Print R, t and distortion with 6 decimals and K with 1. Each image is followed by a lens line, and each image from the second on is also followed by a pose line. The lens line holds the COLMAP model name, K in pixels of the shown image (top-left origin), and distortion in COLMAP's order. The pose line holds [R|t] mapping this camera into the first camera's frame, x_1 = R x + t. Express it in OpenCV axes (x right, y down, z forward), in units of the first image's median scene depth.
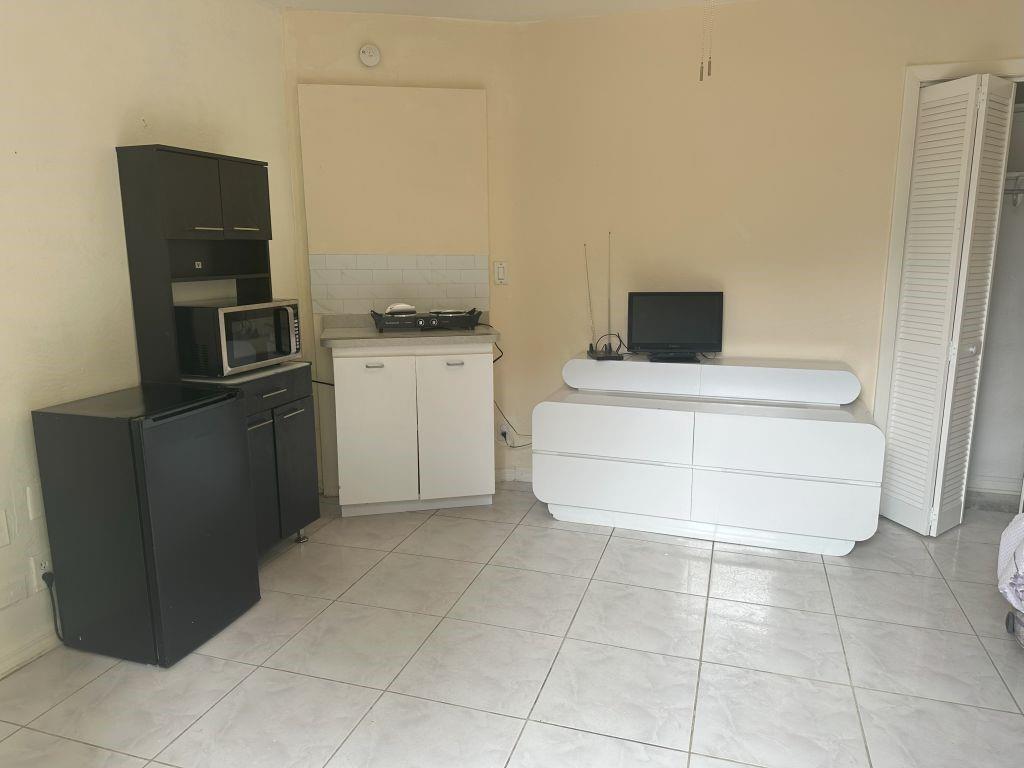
lens RADIAL K [[714.9, 0, 528.3], [0, 714.9, 381.8], [0, 0, 1]] dist [0.044359, -0.042736]
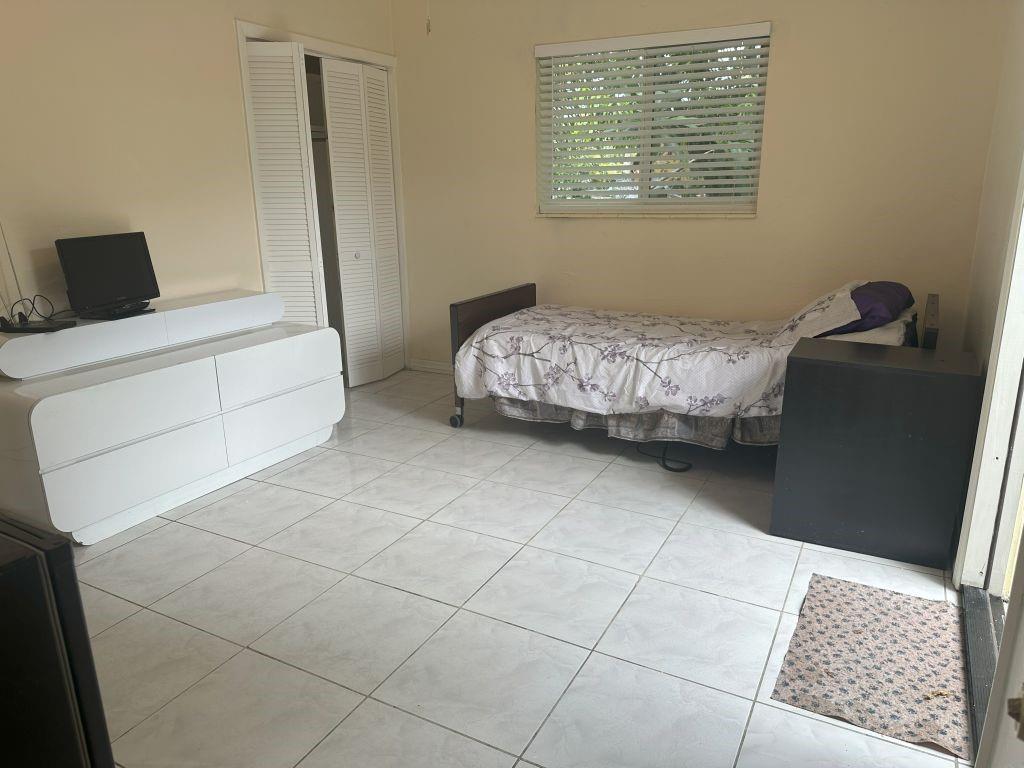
lens RADIAL K [[714.9, 0, 528.3], [0, 714.9, 381.8], [0, 0, 1]] dist [0.044359, -0.042736]
pose [[0.185317, -0.266208, 0.945934, -0.599351], [0.193256, 0.953682, 0.230528, -0.064734], [-0.963488, 0.140086, 0.228180, 0.370059]]
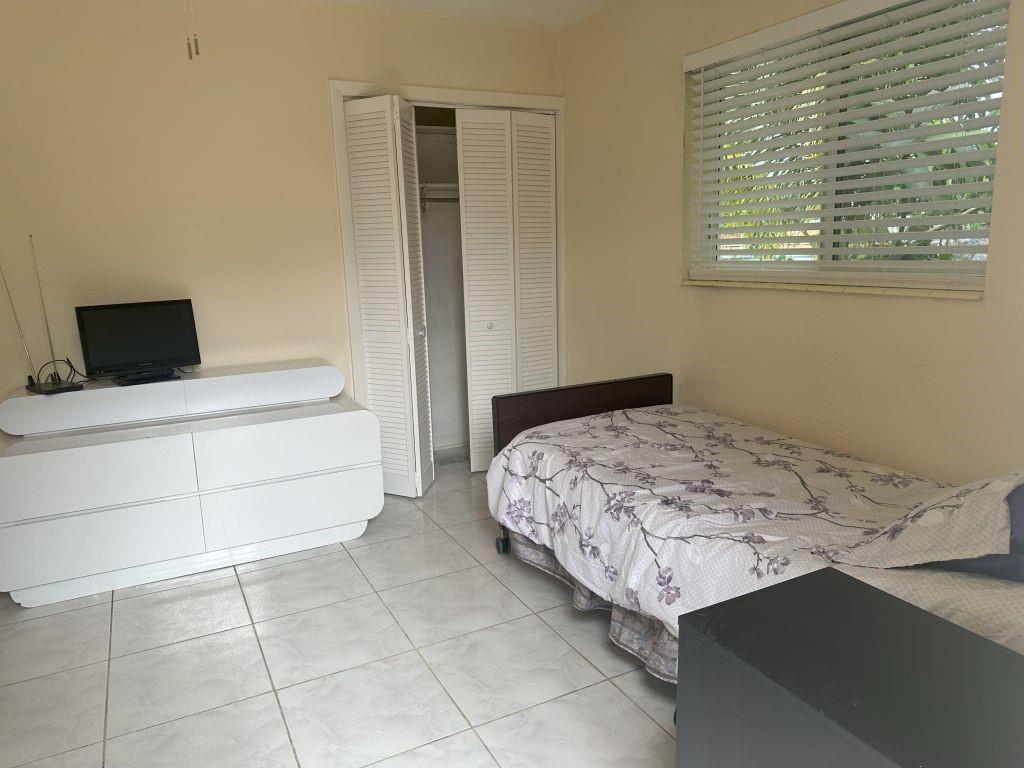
lens RADIAL K [[712.1, 0, 492.9], [0, 712.1, 379.3], [0, 0, 1]] dist [0.128642, -0.120810]
pose [[0.723321, -0.150502, 0.673911, -0.097177], [0.161161, 0.985800, 0.047179, -0.005907], [-0.671442, 0.074482, 0.737305, 0.065551]]
